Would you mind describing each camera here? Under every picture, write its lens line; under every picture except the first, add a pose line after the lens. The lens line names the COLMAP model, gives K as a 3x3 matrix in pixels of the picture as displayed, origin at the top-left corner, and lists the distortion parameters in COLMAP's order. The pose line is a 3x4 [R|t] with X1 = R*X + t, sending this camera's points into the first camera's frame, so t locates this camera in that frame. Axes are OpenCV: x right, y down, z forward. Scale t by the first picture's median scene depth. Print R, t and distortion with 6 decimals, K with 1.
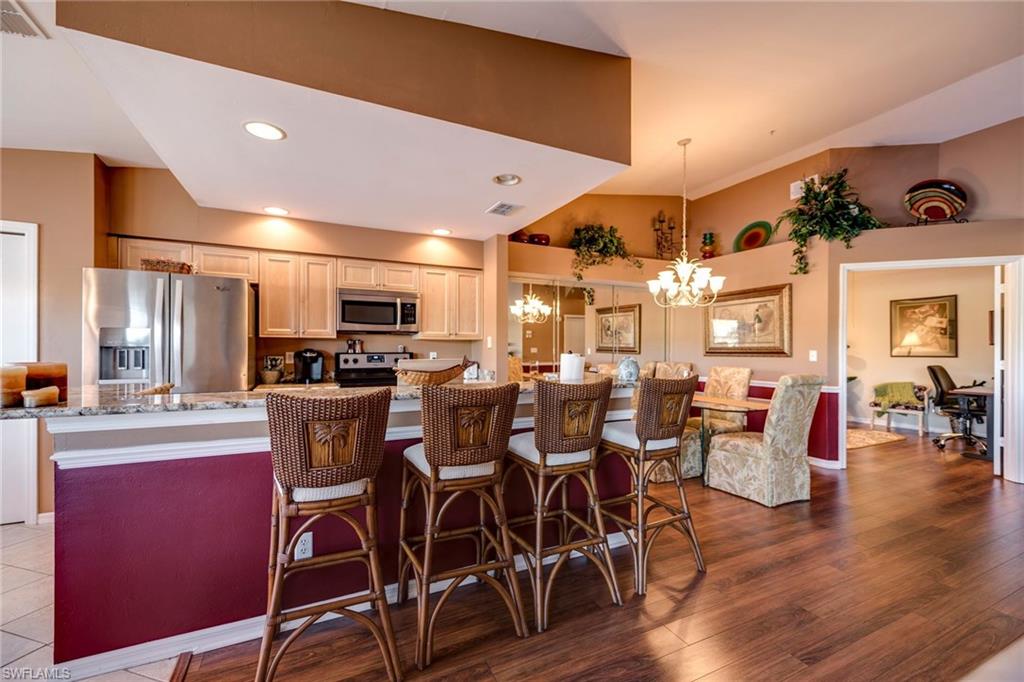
lens RADIAL K [[399.5, 0, 478.5], [0, 399.5, 347.2], [0, 0, 1]] dist [0.005517, -0.003495]
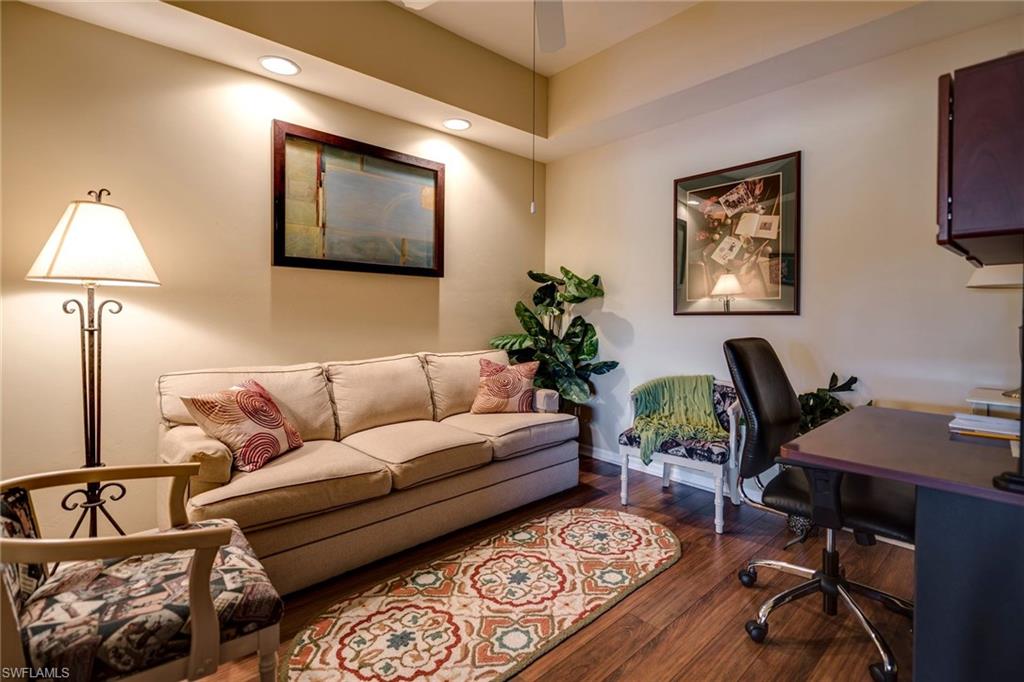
lens RADIAL K [[399.5, 0, 530.9], [0, 399.5, 325.8], [0, 0, 1]] dist [0.005517, -0.003495]
pose [[0.950103, -0.007641, 0.311842, 0.966764], [-0.000973, 0.999623, 0.027457, 0.030911], [-0.311934, -0.026391, 0.949737, 0.828584]]
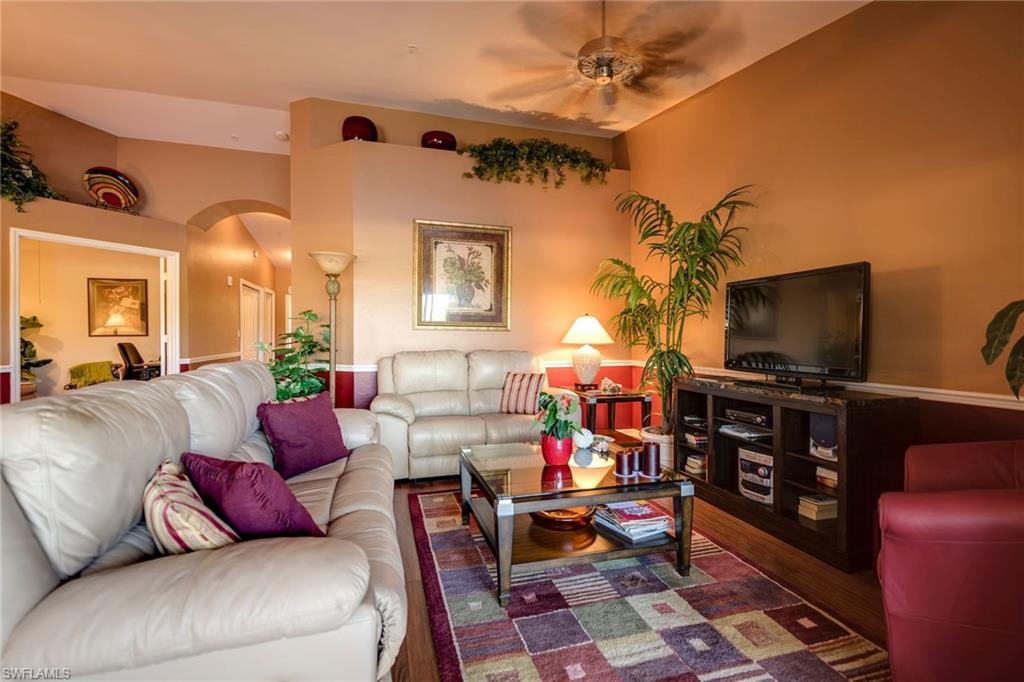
lens RADIAL K [[492.0, 0, 558.6], [0, 492.0, 339.8], [0, 0, 1]] dist [0.011313, 0.002566]
pose [[0.067604, -0.006162, 0.997693, -0.115626], [0.002918, 0.999978, 0.005978, 0.036317], [-0.997708, 0.002507, 0.067620, -0.268854]]
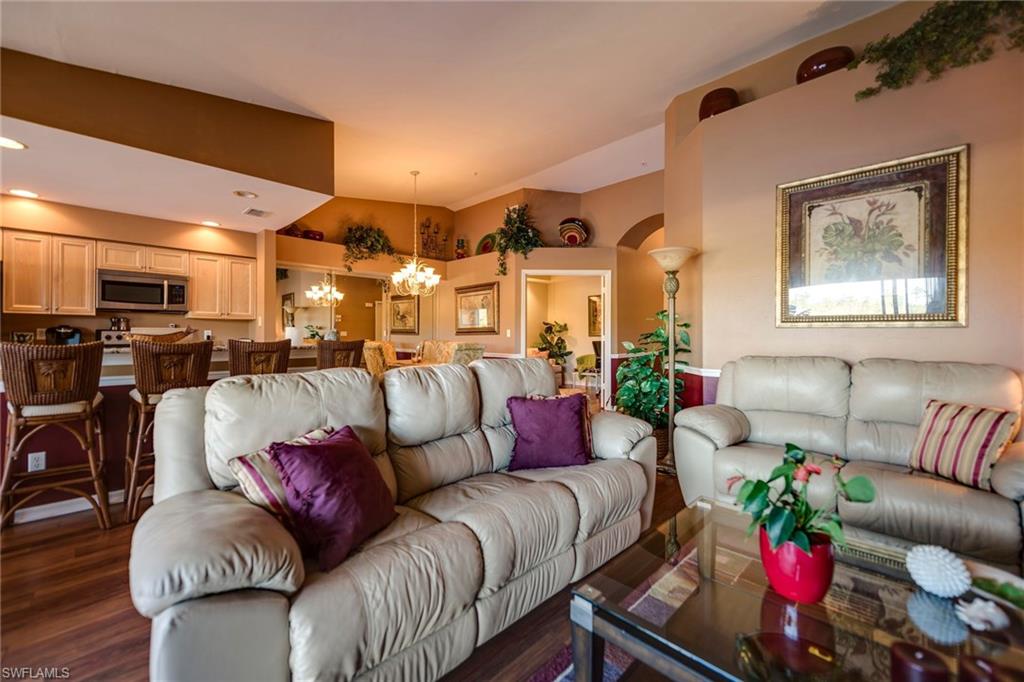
lens RADIAL K [[437.2, 0, 488.6], [0, 437.2, 335.6], [0, 0, 1]] dist [-0.002266, -0.000753]
pose [[0.948109, 0.001718, 0.317940, 0.266230], [-0.000400, 0.999991, -0.004211, 0.035464], [-0.317944, 0.003866, 0.948102, -0.435367]]
